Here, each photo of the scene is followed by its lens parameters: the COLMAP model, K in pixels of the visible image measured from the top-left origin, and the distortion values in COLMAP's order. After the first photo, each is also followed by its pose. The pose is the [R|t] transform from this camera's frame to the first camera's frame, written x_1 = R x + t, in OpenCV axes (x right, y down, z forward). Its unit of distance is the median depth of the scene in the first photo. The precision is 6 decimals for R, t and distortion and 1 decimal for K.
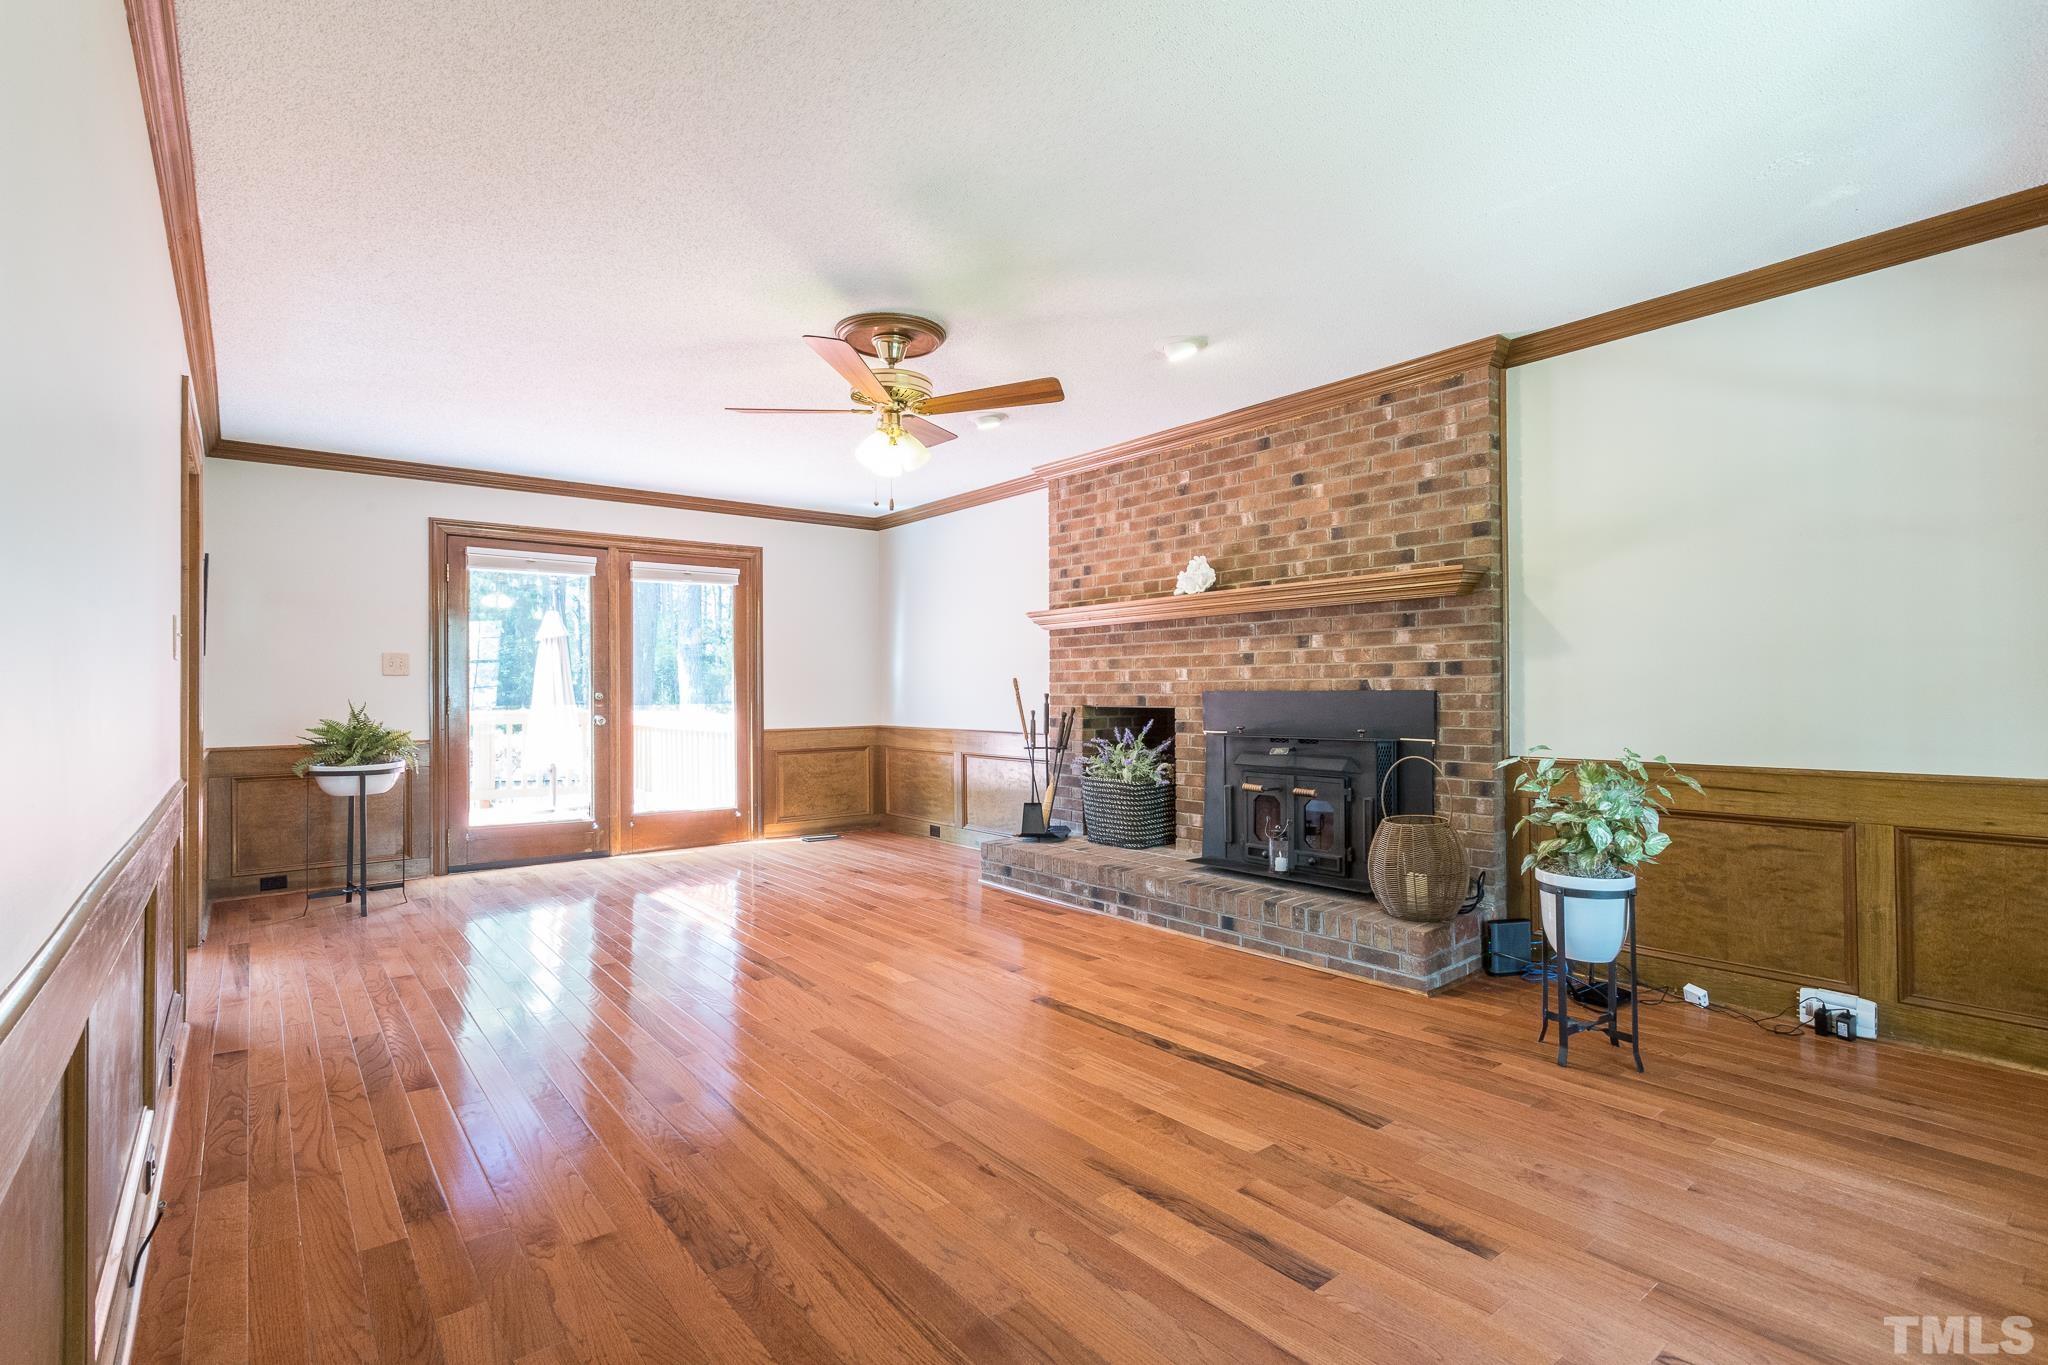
lens RADIAL K [[990.0, 0, 1019.3], [0, 990.0, 684.9], [0, 0, 1]] dist [-0.000961, 0.002921]
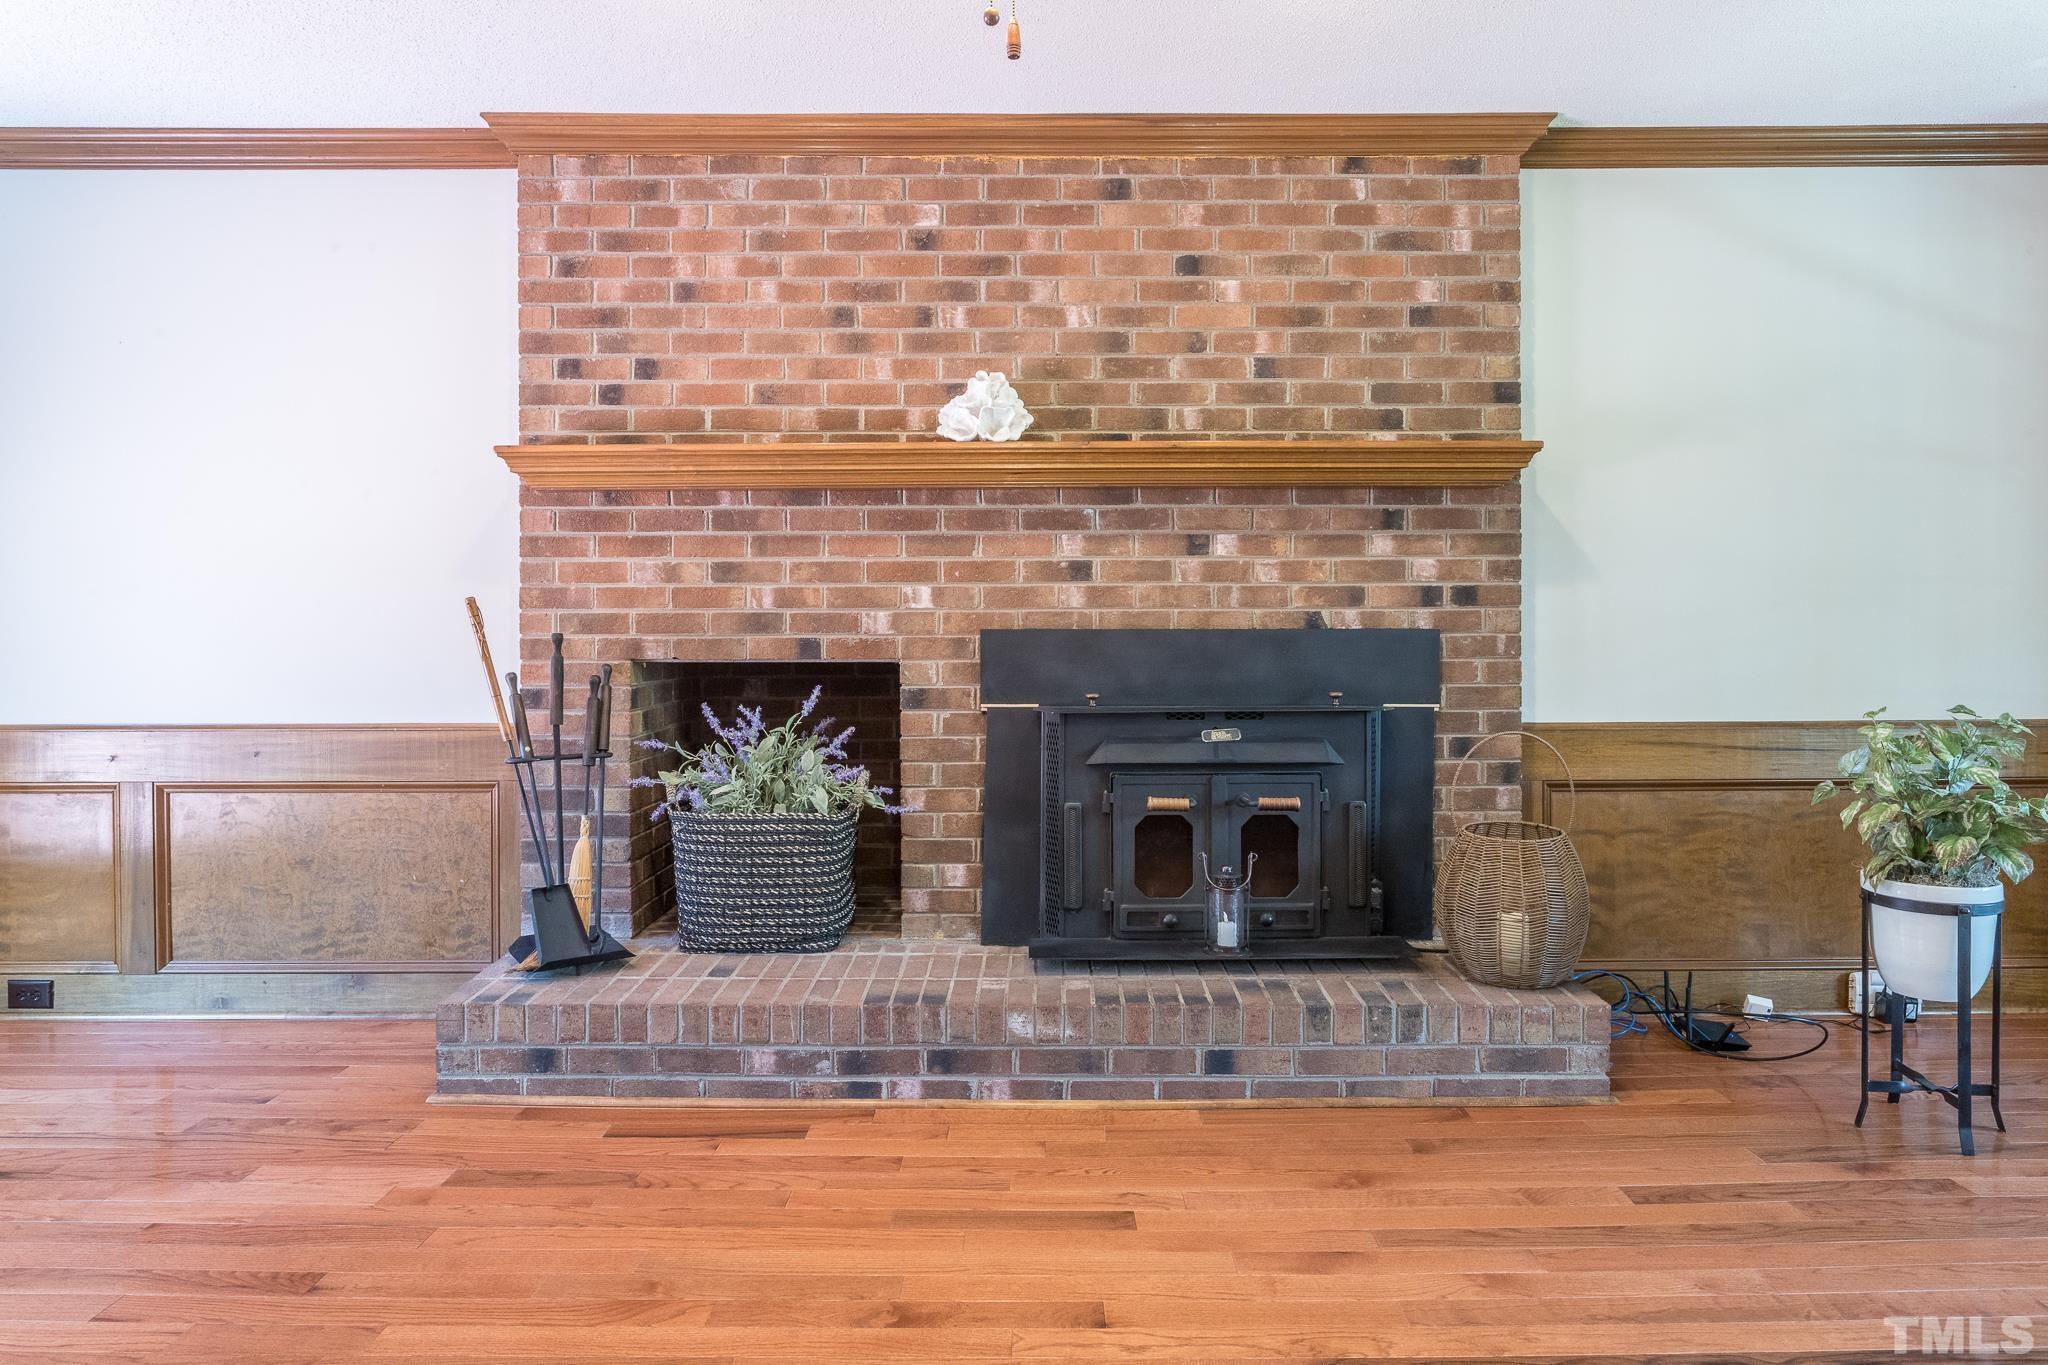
lens RADIAL K [[1323.5, 0, 1036.3], [0, 1323.5, 632.0], [0, 0, 1]] dist [-0.005945, 0.001006]
pose [[0.614198, -0.004324, 0.789140, -0.398946], [-0.006508, 0.999923, 0.010545, -0.000011], [-0.789125, -0.011613, 0.614123, 0.611954]]
